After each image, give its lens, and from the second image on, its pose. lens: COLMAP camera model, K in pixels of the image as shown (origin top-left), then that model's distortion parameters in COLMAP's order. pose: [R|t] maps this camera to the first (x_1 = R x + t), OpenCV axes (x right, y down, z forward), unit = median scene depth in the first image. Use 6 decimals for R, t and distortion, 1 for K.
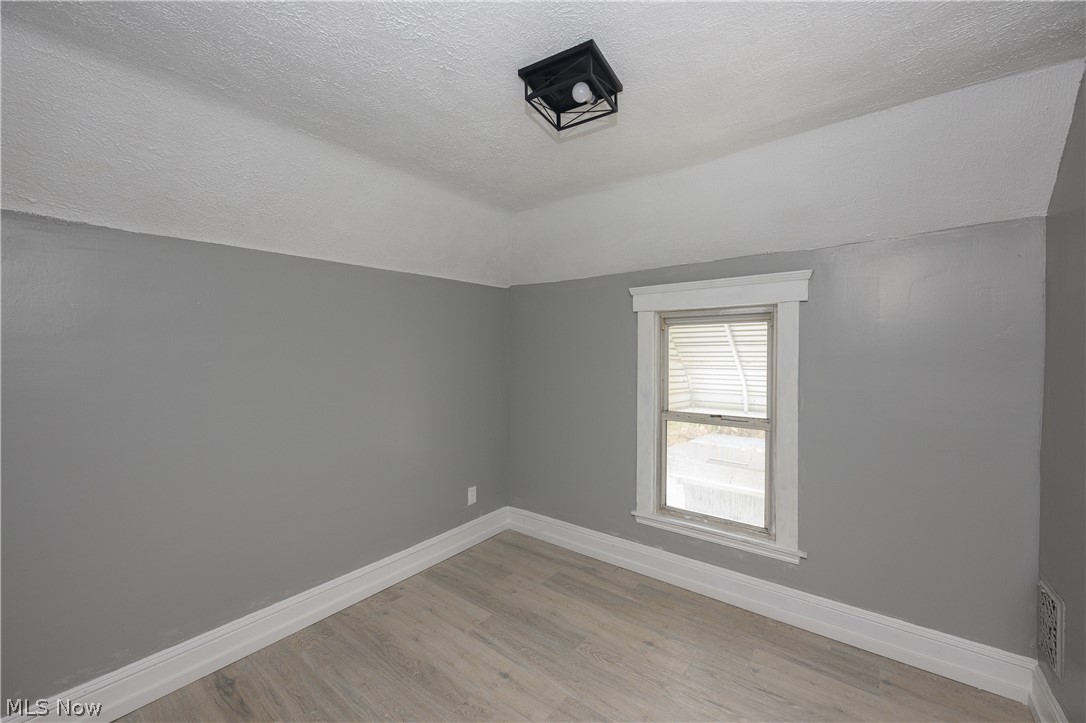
lens RADIAL K [[431.2, 0, 545.4], [0, 431.2, 365.4], [0, 0, 1]] dist [0.011781, 0.000037]
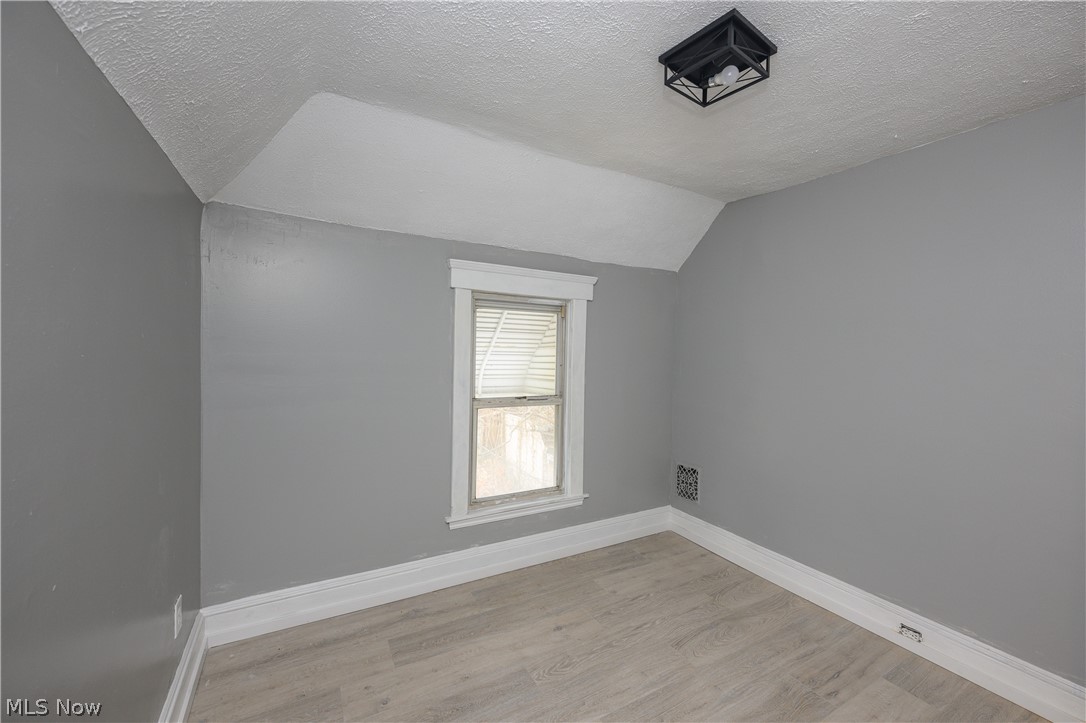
lens RADIAL K [[431.2, 0, 542.2], [0, 431.2, 363.0], [0, 0, 1]] dist [0.011781, 0.000037]
pose [[0.393506, -0.024087, 0.919007, -0.551618], [-0.000908, 0.999646, 0.026589, 0.003357], [-0.919322, -0.011297, 0.393345, 0.529773]]
